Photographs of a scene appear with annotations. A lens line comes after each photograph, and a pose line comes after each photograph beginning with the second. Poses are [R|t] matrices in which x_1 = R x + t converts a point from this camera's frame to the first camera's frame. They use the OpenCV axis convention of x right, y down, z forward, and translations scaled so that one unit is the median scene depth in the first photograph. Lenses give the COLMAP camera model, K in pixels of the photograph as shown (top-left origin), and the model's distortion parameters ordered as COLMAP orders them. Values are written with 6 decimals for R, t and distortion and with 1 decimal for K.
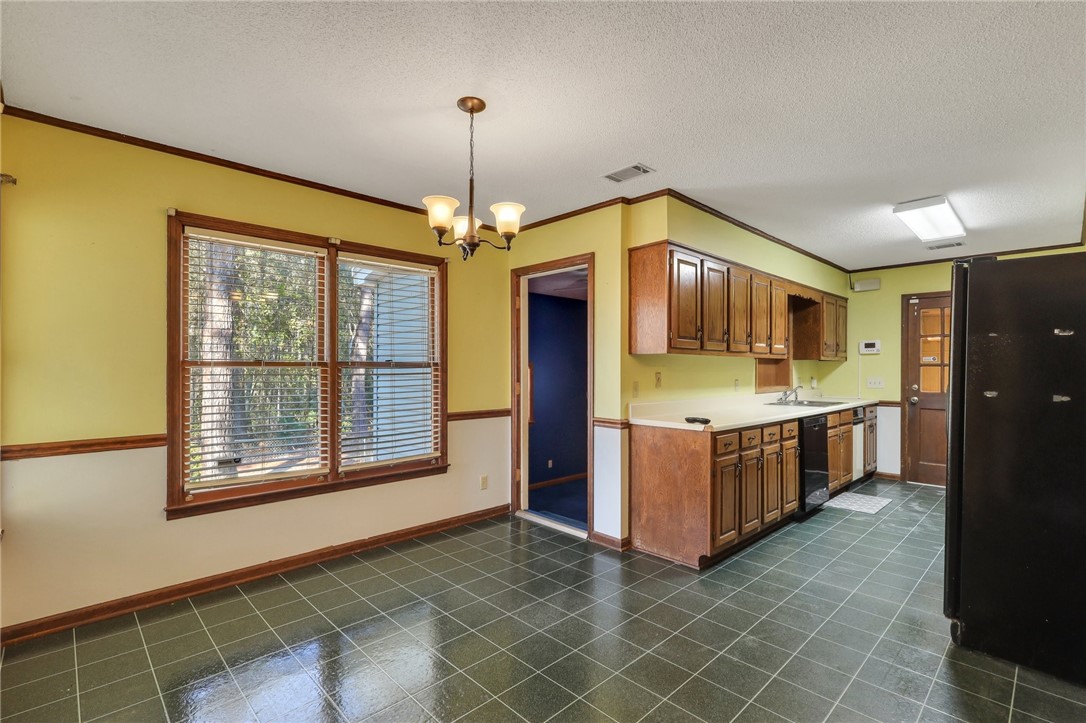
lens RADIAL K [[501.9, 0, 562.0], [0, 501.9, 361.8], [0, 0, 1]] dist [-0.002558, -0.000282]
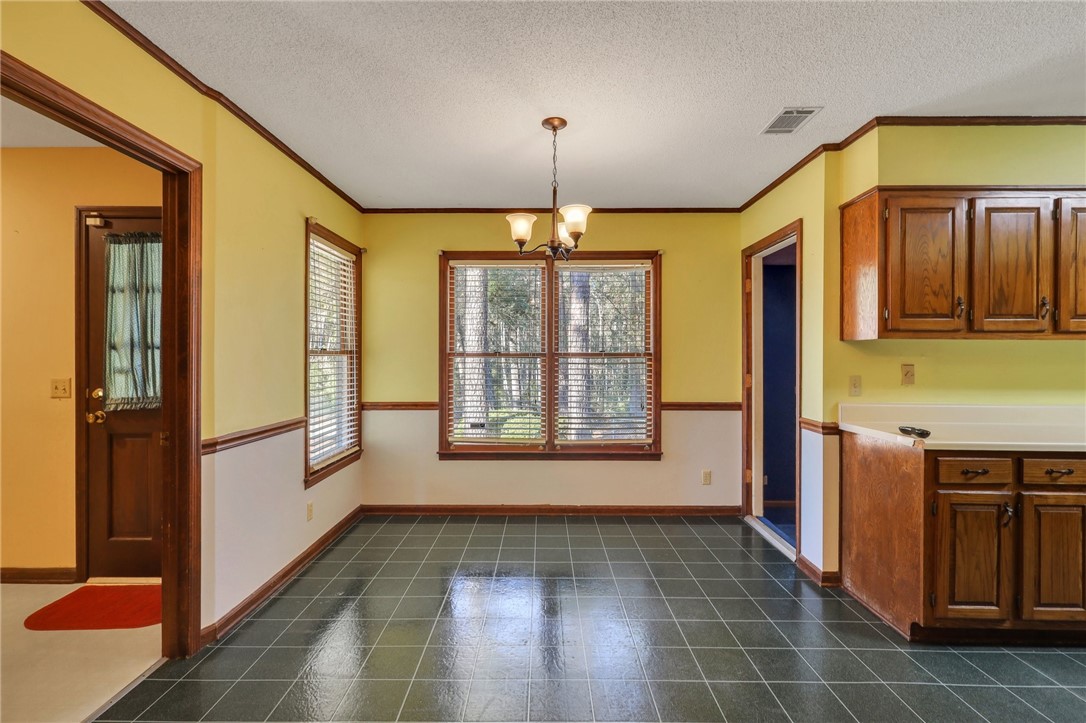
lens RADIAL K [[514.3, 0, 544.7], [0, 514.3, 352.8], [0, 0, 1]] dist [-0.001179, -0.001009]
pose [[0.707990, -0.006128, -0.706196, 0.382844], [0.007788, 0.999969, -0.000870, 0.000942], [0.706180, -0.004884, 0.708016, 0.105017]]
